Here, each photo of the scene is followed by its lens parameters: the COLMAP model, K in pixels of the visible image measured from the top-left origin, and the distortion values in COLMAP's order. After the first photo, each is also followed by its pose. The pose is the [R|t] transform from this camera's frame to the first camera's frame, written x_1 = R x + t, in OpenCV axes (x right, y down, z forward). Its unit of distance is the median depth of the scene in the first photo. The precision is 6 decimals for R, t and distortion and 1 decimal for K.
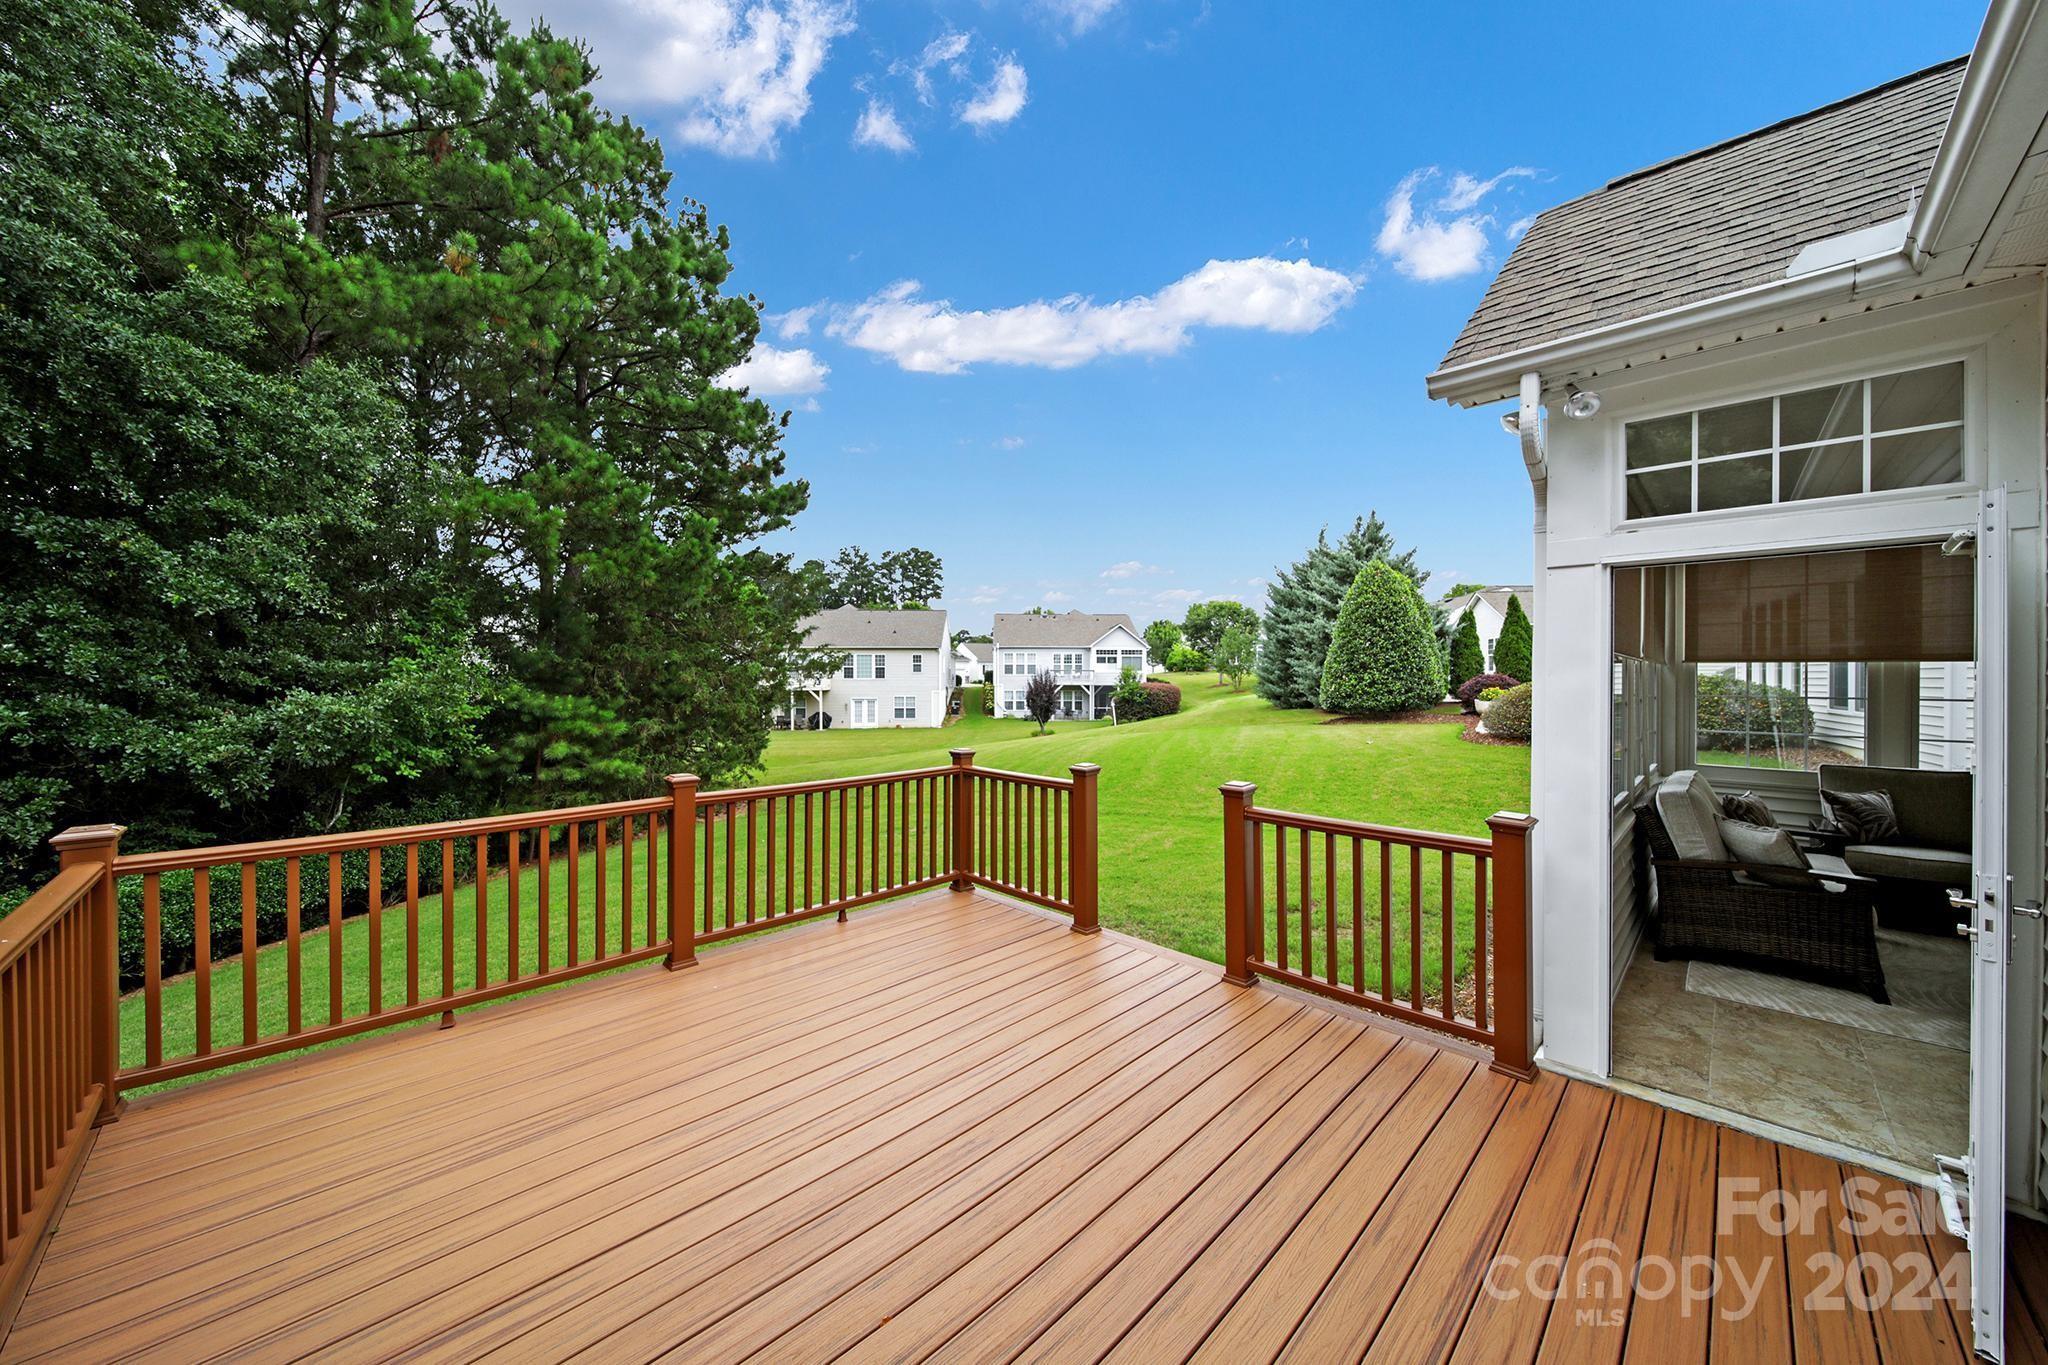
lens RADIAL K [[724.2, 0, 1008.8], [0, 724.2, 677.4], [0, 0, 1]] dist [-0.001018, -0.000200]
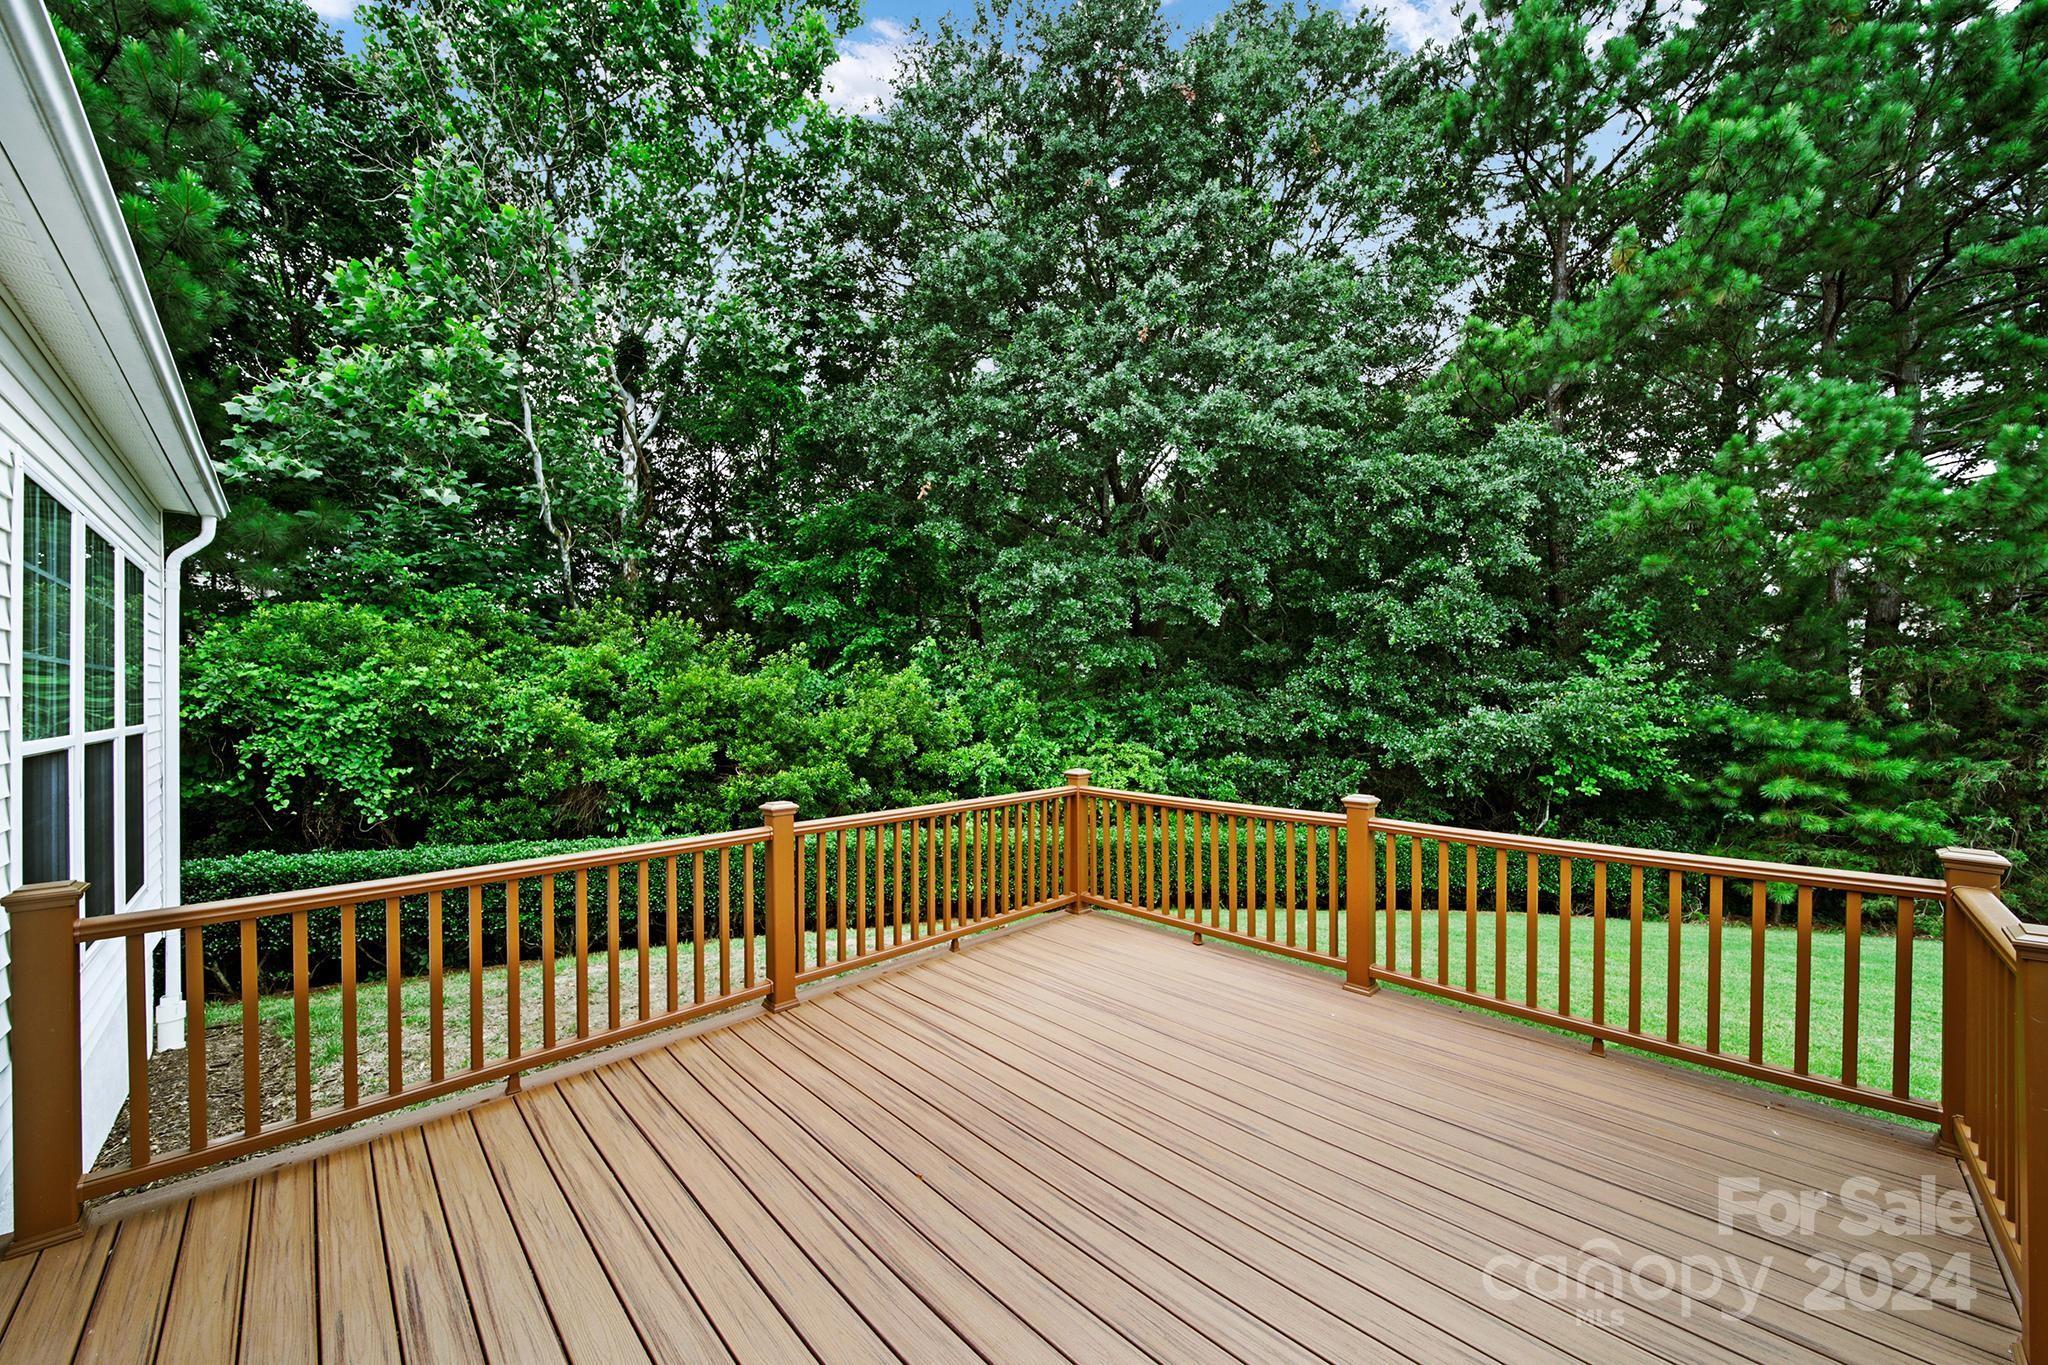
lens RADIAL K [[724.2, 0, 1011.1], [0, 724.2, 696.2], [0, 0, 1]] dist [-0.001018, -0.000200]
pose [[-0.001777, -0.001929, -0.999997, 0.172285], [0.001472, 0.999997, -0.001931, 0.000604], [0.999997, -0.001475, -0.001774, 0.173023]]
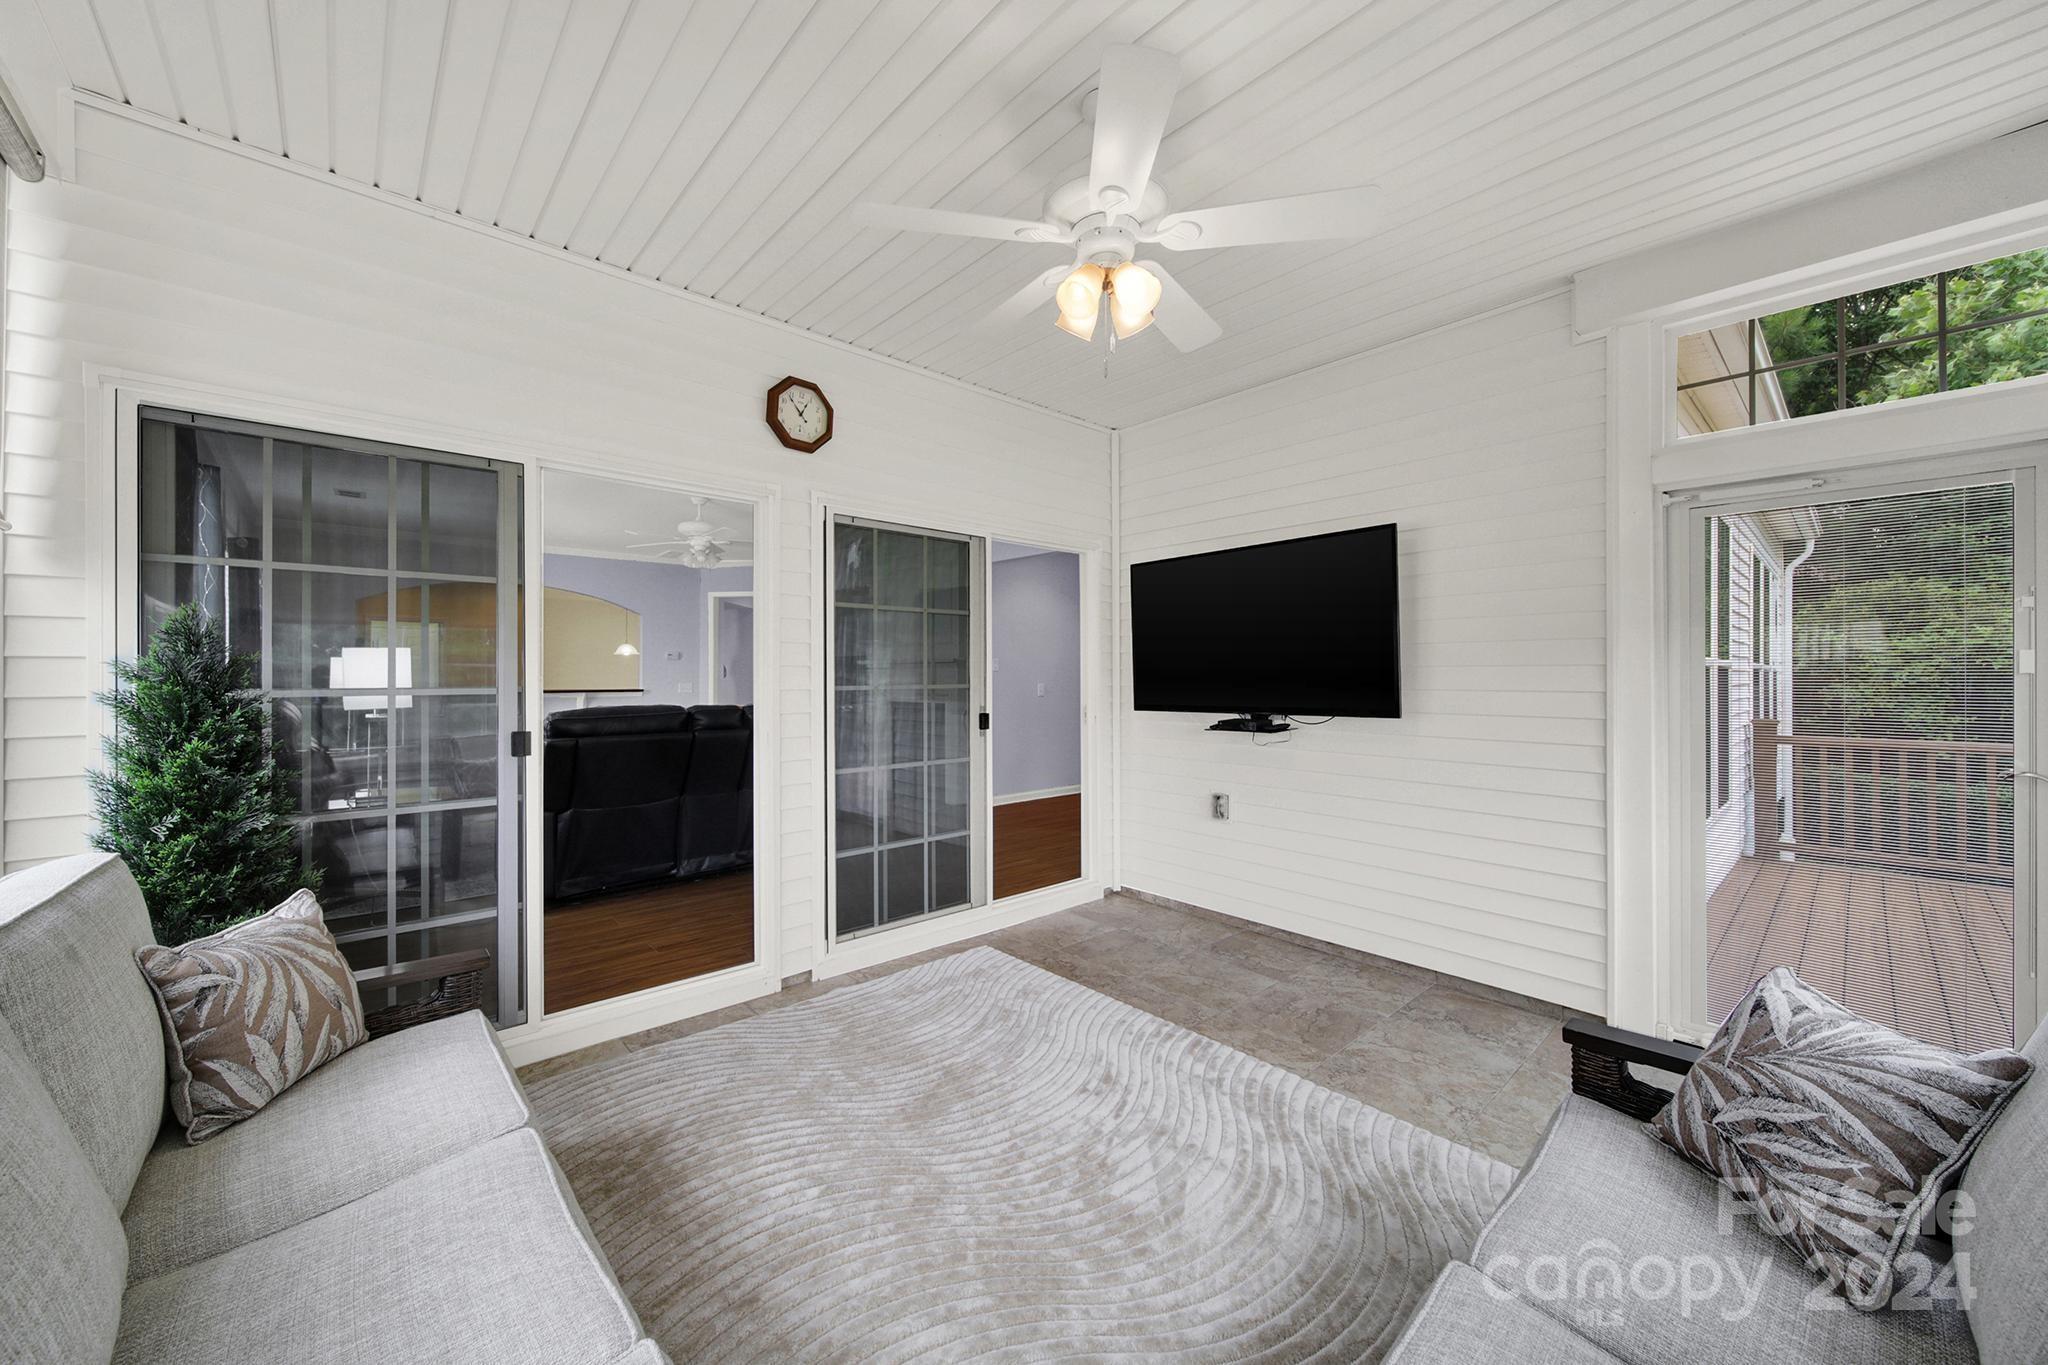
lens RADIAL K [[768.2, 0, 1015.6], [0, 768.2, 677.5], [0, 0, 1]] dist [0.001772, -0.000840]
pose [[-0.999048, -0.001369, 0.043593, 0.442699], [-0.001200, 0.999992, 0.003893, 0.019838], [-0.043598, 0.003837, -0.999042, 0.435952]]
